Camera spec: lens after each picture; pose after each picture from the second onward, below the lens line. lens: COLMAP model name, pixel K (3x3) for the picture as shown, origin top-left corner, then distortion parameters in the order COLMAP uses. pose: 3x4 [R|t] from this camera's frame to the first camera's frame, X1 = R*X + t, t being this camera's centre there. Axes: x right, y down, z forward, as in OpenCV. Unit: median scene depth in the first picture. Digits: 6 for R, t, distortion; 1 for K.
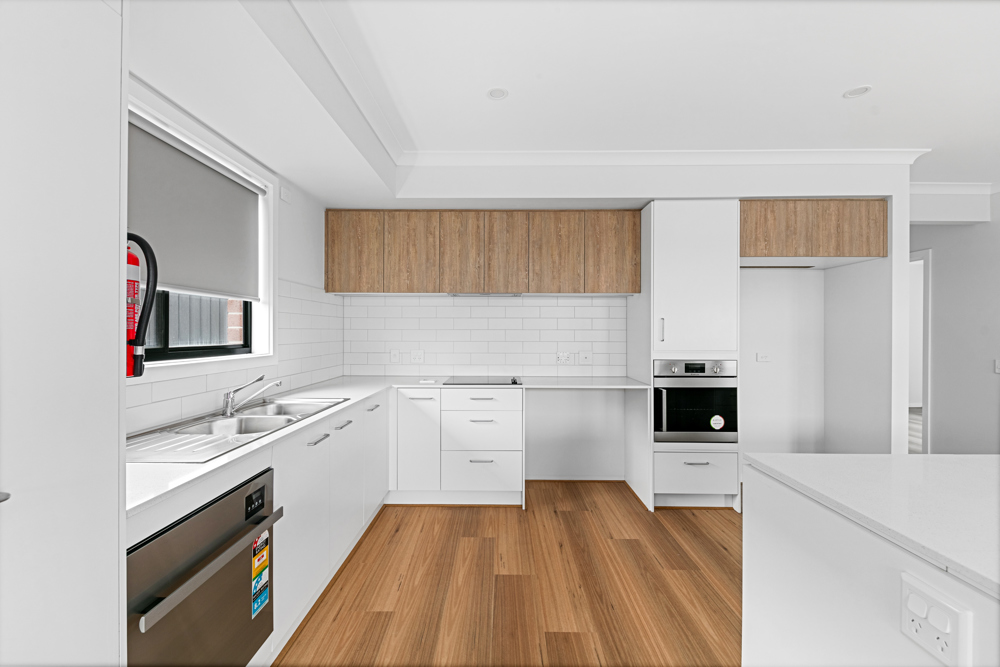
lens RADIAL K [[408.6, 0, 500.0], [0, 408.6, 333.5], [0, 0, 1]] dist [0.008375, -0.000137]
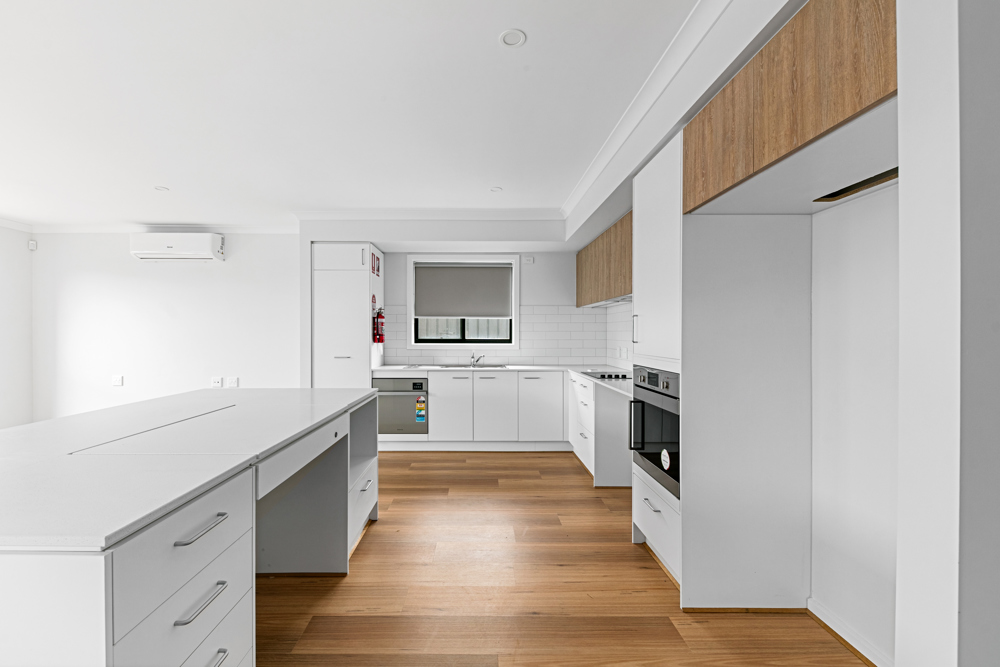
lens RADIAL K [[426.3, 0, 476.0], [0, 426.3, 337.2], [0, 0, 1]] dist [0.007790, -0.000064]
pose [[-0.005536, 0.005119, -0.999972, 1.265420], [-0.005440, 0.999972, 0.005149, 0.004909], [0.999970, 0.005468, -0.005508, 0.678130]]
